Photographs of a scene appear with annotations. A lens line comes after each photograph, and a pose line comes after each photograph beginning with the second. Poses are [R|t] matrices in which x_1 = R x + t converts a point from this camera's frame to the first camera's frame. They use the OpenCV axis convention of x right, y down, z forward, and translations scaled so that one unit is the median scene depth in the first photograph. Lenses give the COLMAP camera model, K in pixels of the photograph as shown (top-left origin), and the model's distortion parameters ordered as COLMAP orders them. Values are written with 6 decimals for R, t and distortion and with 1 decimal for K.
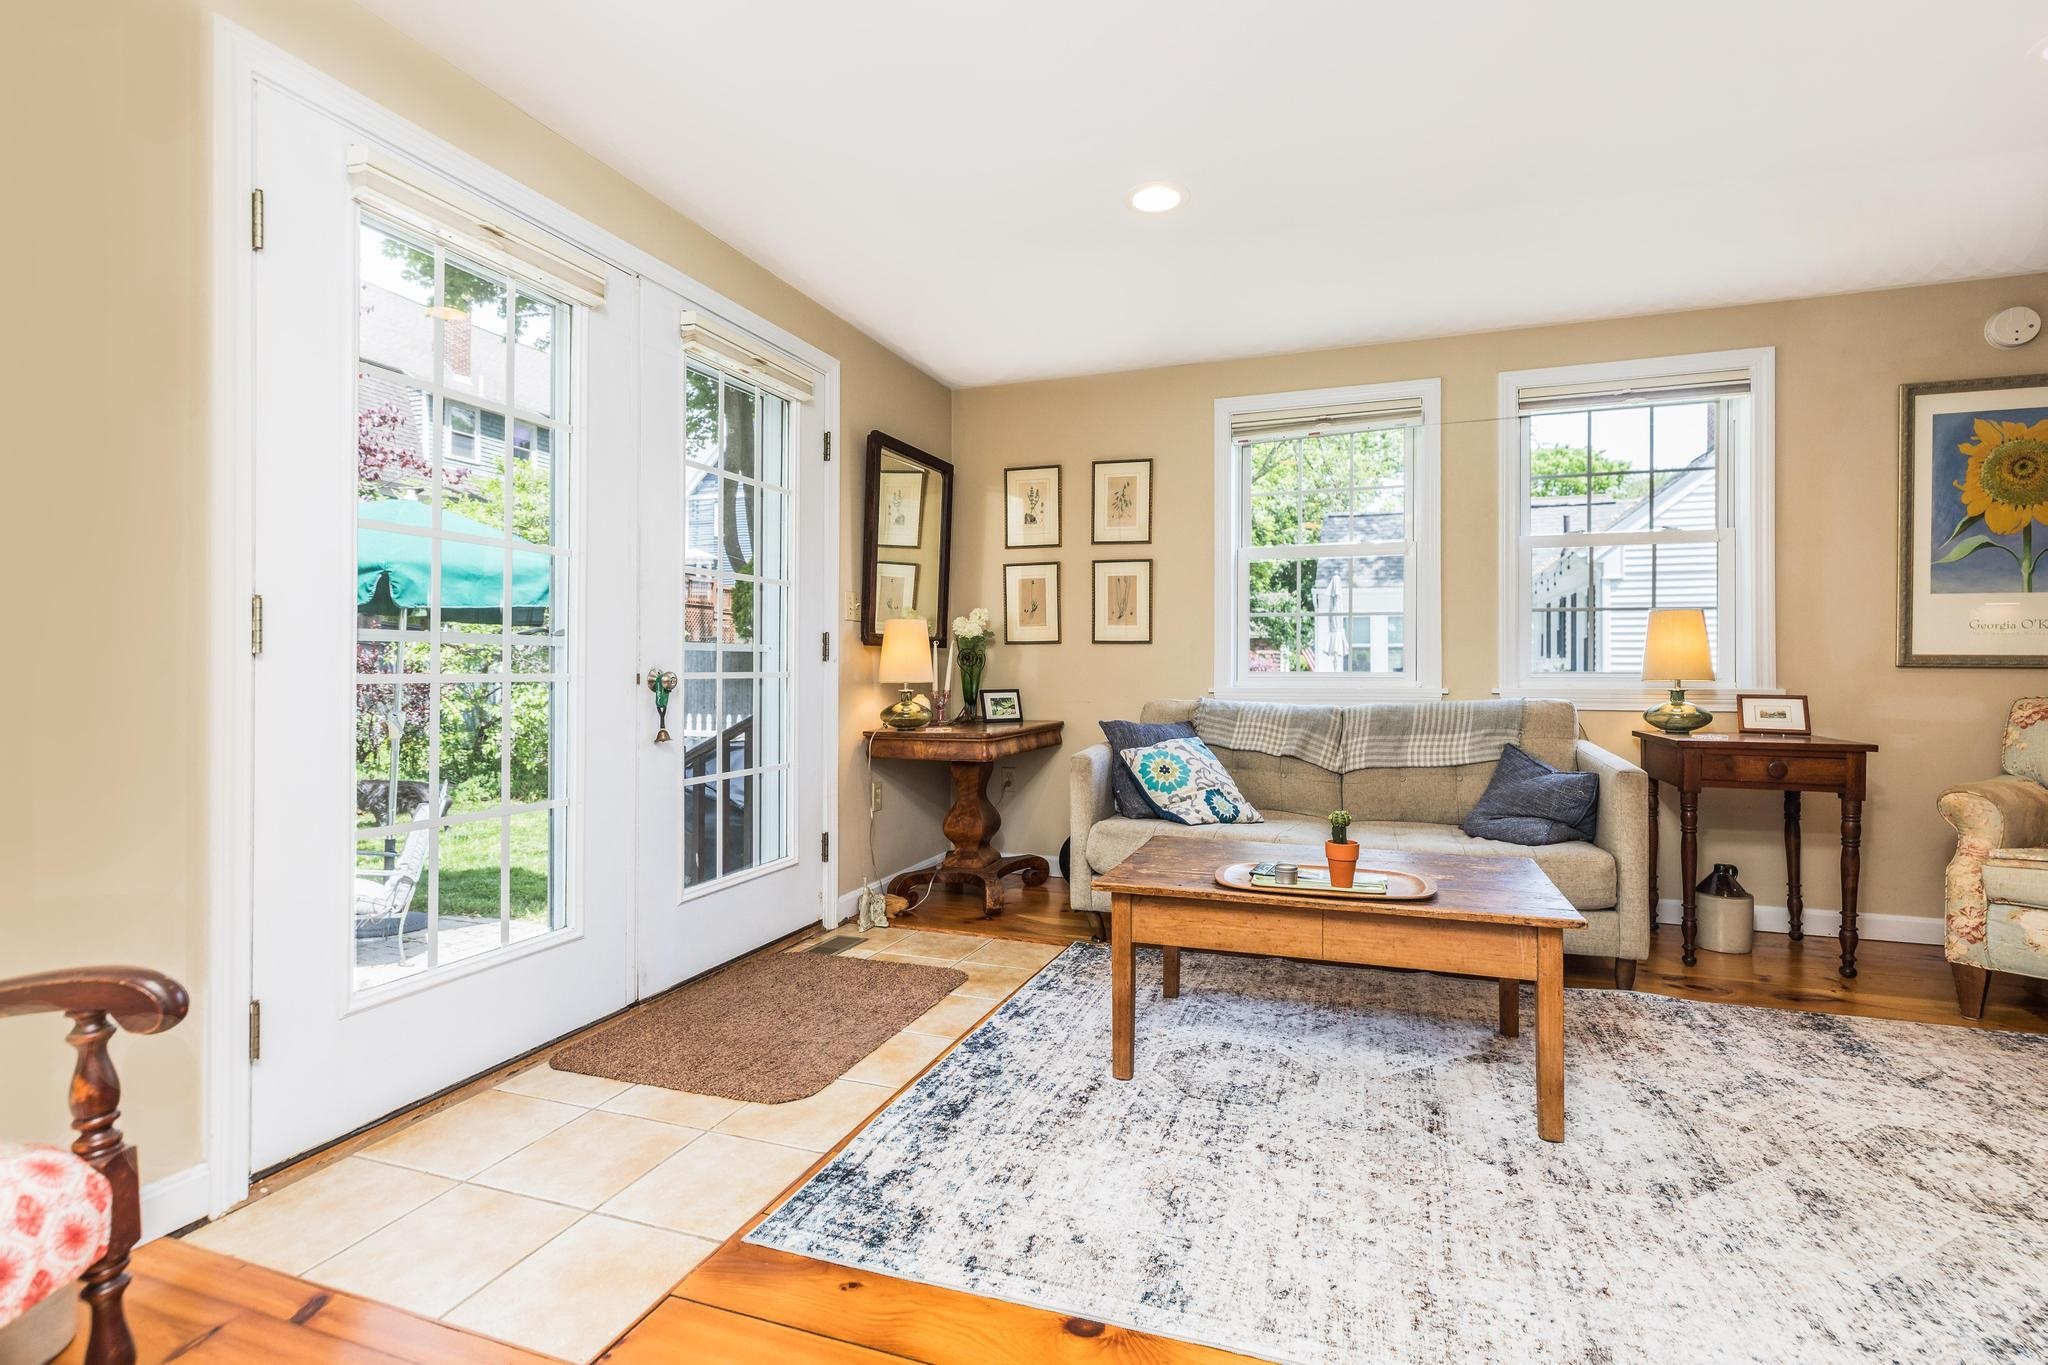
lens RADIAL K [[939.7, 0, 1074.2], [0, 939.7, 659.6], [0, 0, 1]] dist [0.003744, -0.000833]
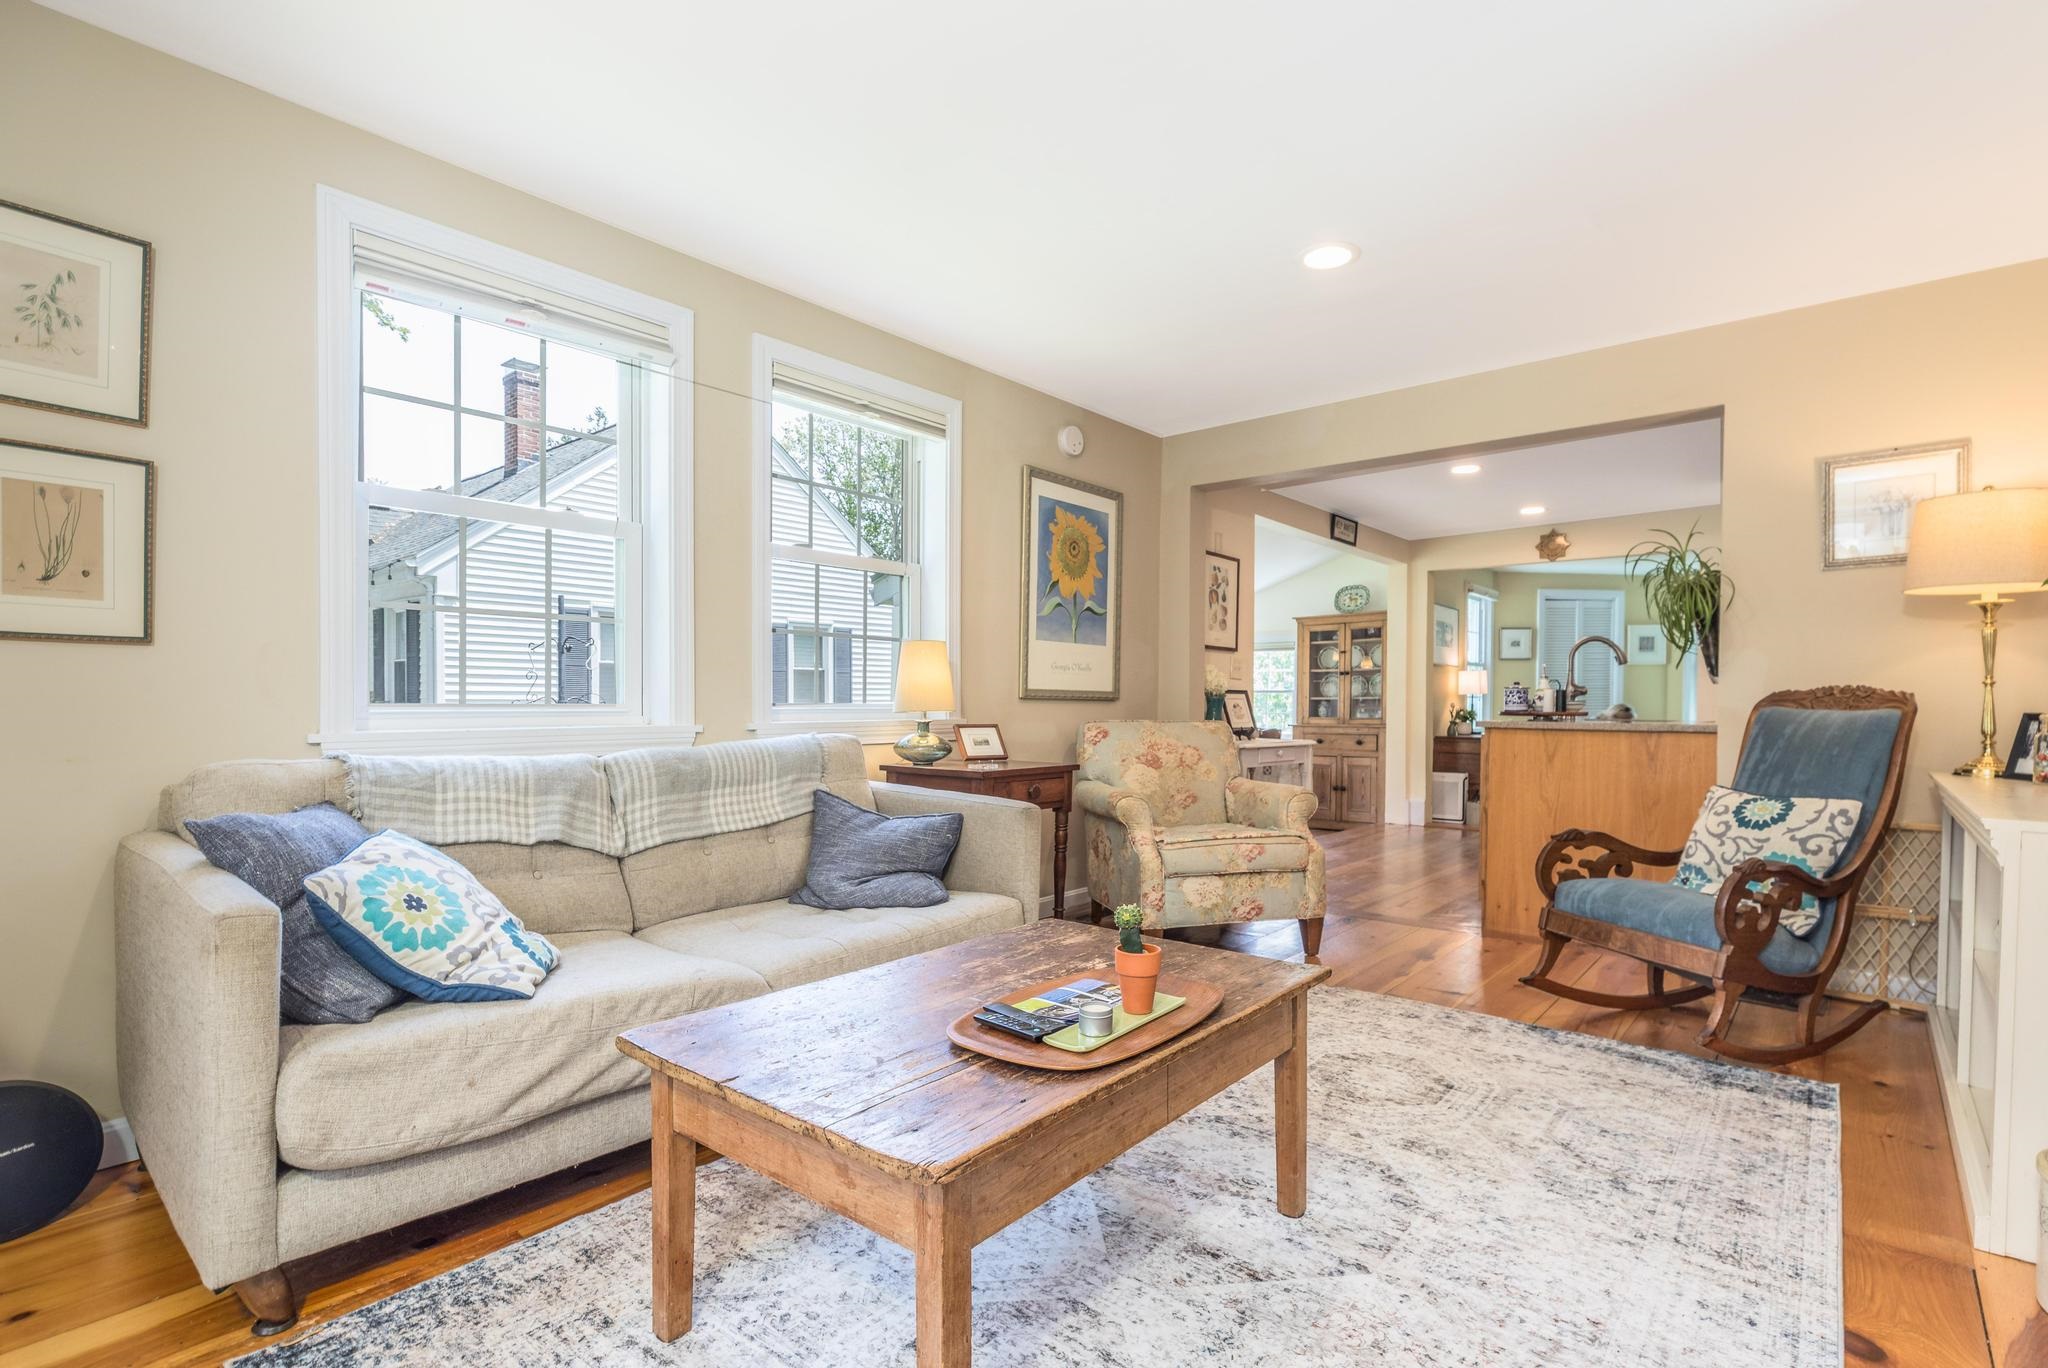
lens RADIAL K [[958.8, 0, 1058.4], [0, 958.8, 715.1], [0, 0, 1]] dist [0.002030, 0.000115]
pose [[0.354550, -0.014216, 0.934929, -0.269554], [-0.015143, 0.999666, 0.020943, 0.002291], [-0.934914, -0.021583, 0.354216, 0.534769]]
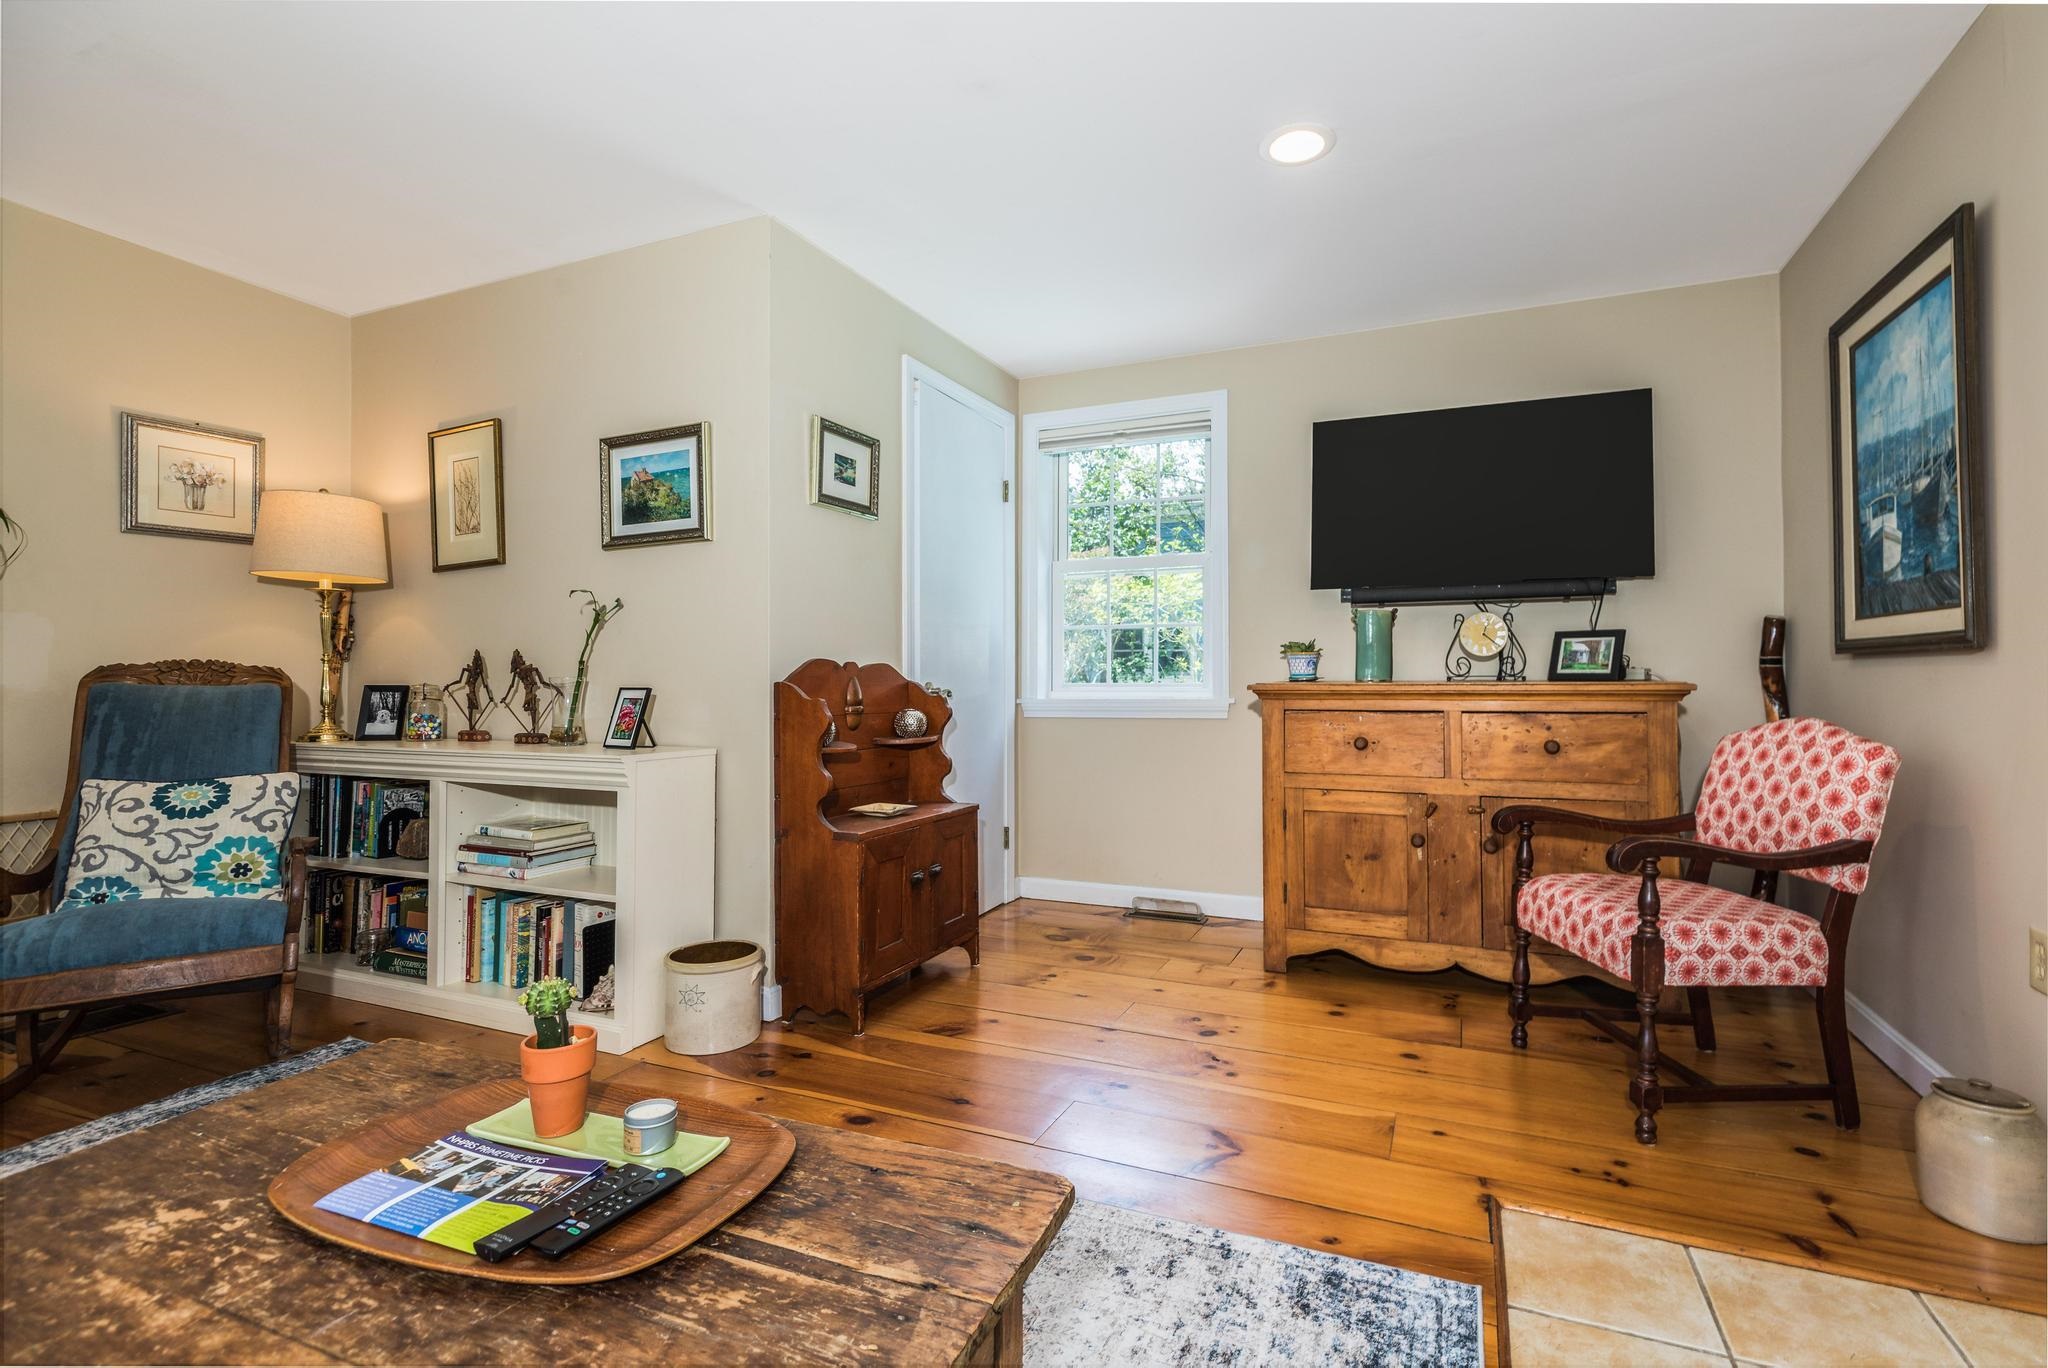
lens RADIAL K [[939.7, 0, 1074.2], [0, 939.7, 661.1], [0, 0, 1]] dist [0.003744, -0.000833]
pose [[-0.997715, 0.004206, 0.067435, -0.007446], [0.002323, 0.999606, -0.027982, 0.009226], [-0.067527, -0.027762, -0.997331, 0.976486]]
